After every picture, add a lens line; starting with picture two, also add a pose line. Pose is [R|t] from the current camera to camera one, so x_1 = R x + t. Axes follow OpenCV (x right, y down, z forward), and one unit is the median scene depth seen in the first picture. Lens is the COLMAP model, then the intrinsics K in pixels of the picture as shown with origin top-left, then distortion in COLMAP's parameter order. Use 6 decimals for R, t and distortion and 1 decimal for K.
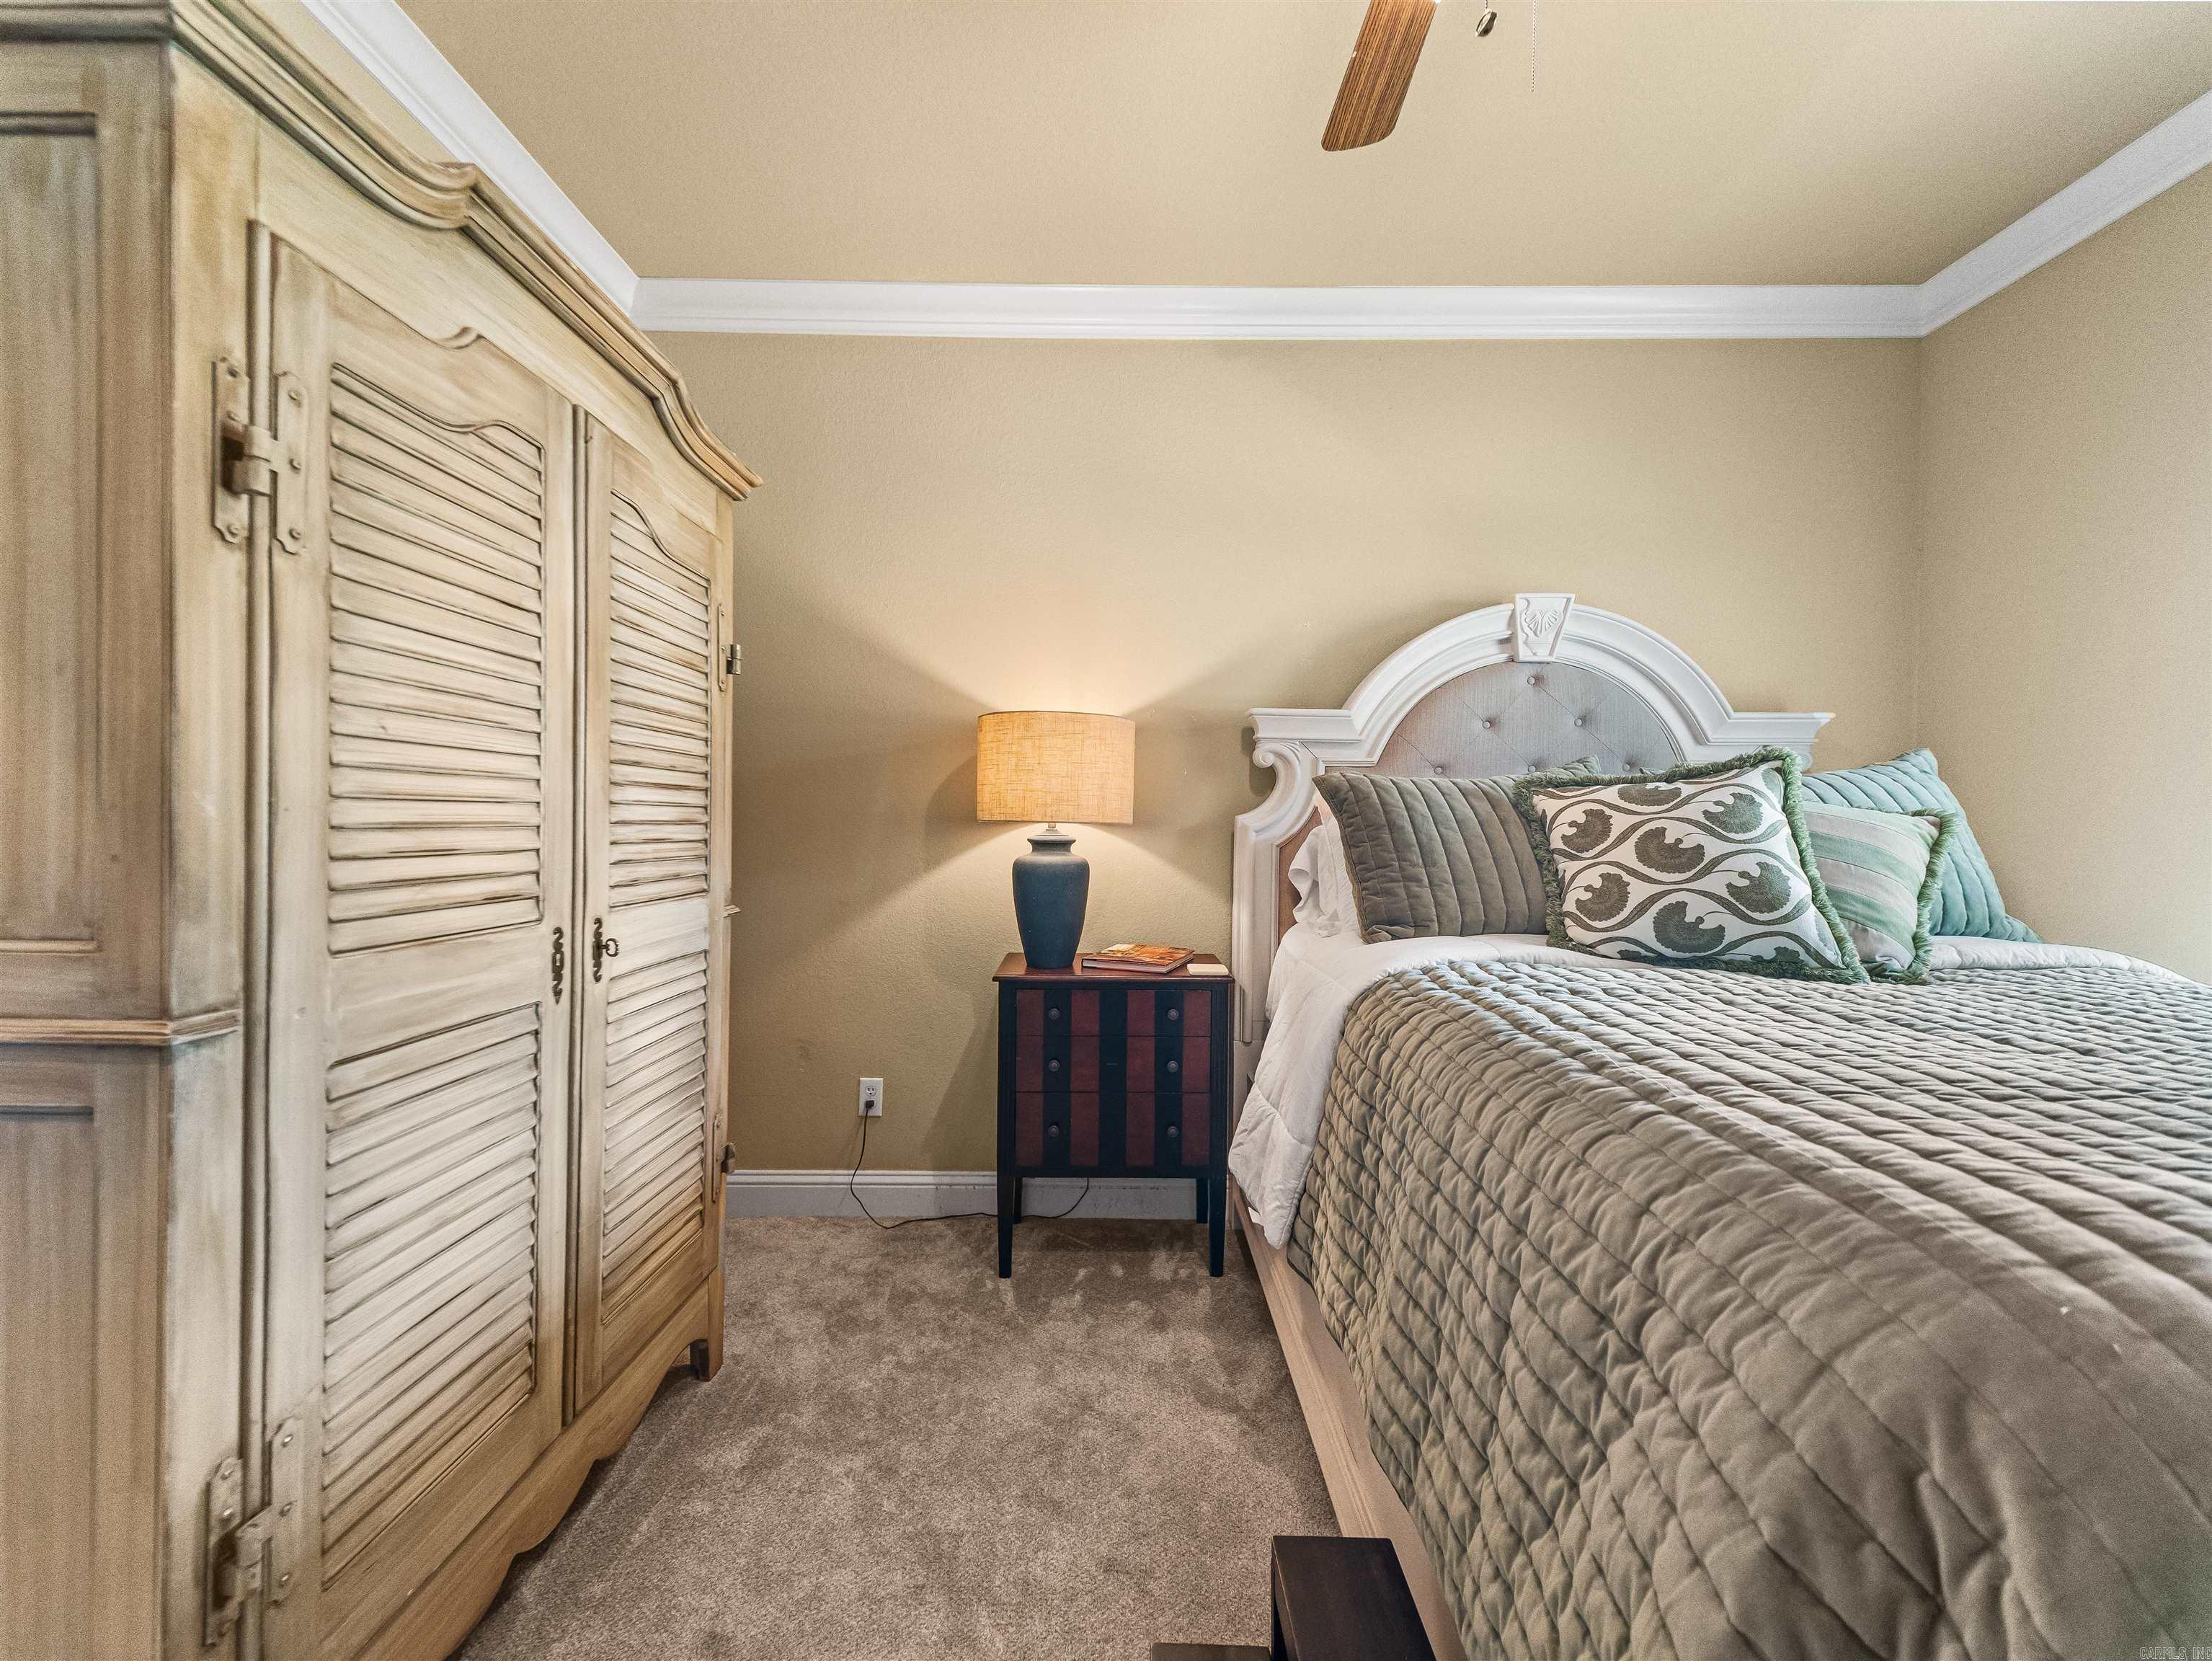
lens RADIAL K [[852.5, 0, 1117.7], [0, 852.5, 839.6], [0, 0, 1]] dist [0.036183, -0.014733]
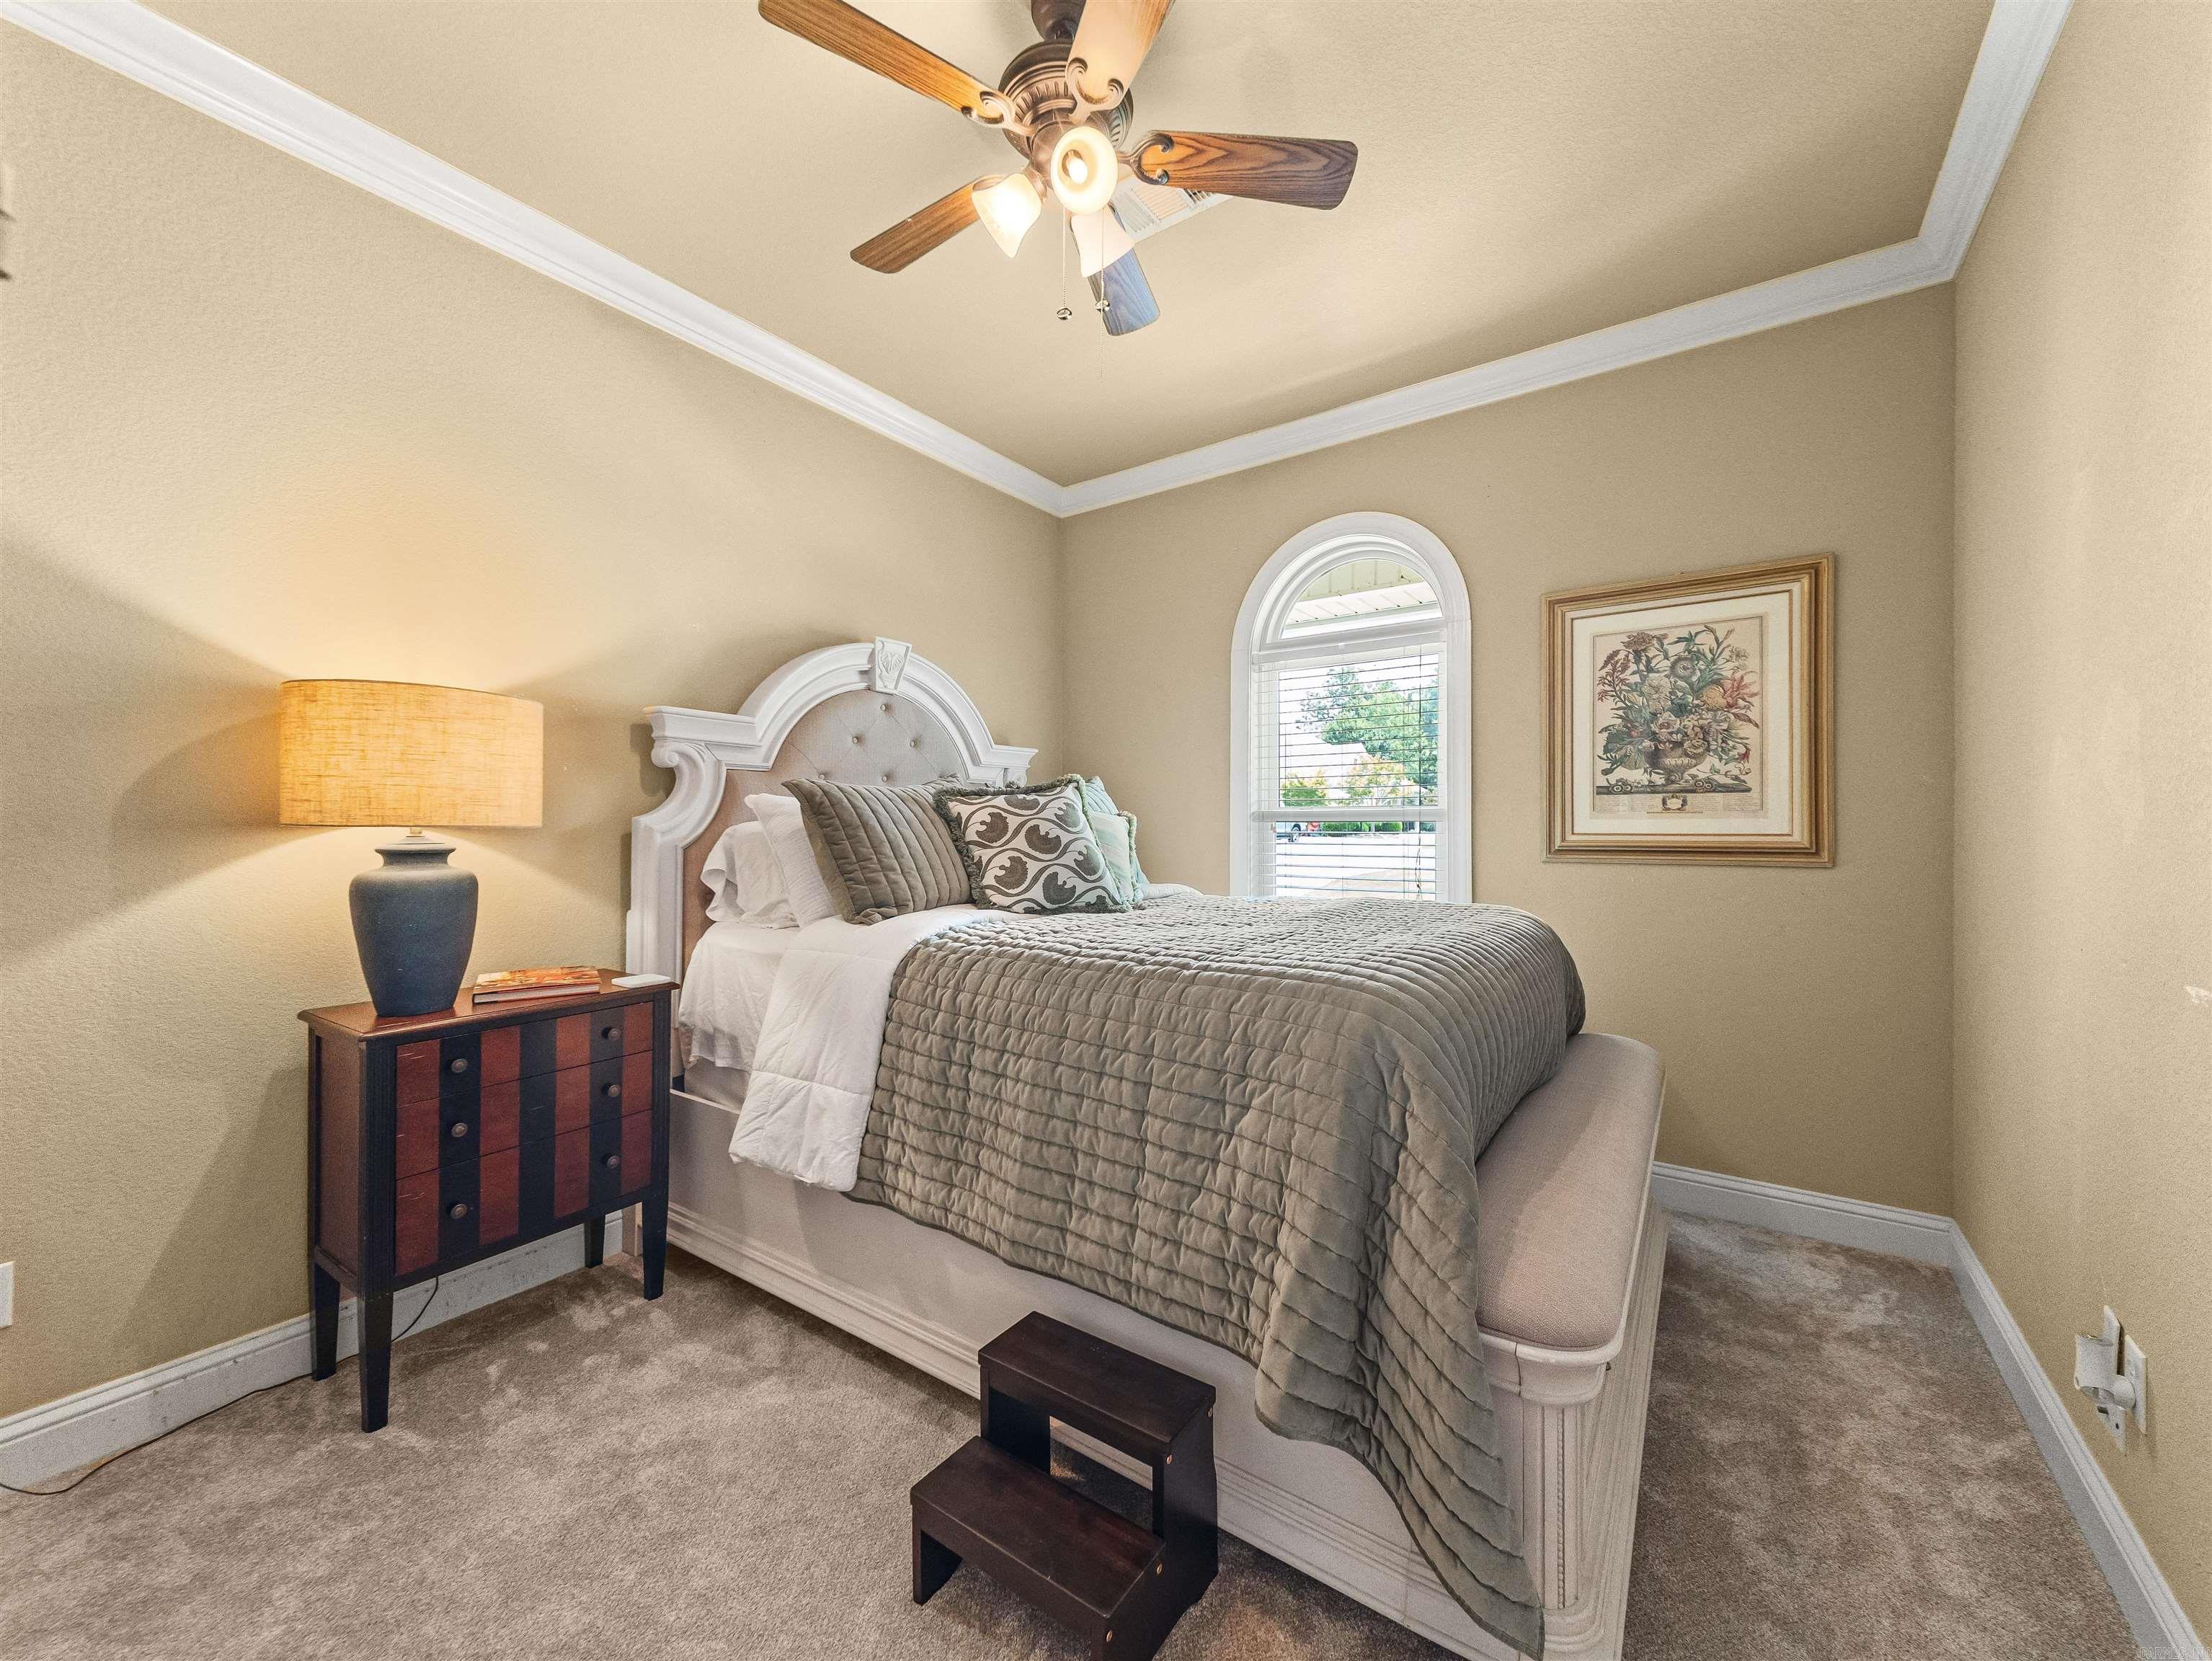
lens RADIAL K [[852.5, 0, 1117.7], [0, 852.5, 839.6], [0, 0, 1]] dist [0.036183, -0.014733]
pose [[0.566704, -0.026374, 0.823499, -0.377952], [0.024197, 0.999589, 0.015362, -0.005286], [-0.823566, 0.011221, 0.567110, 0.022876]]
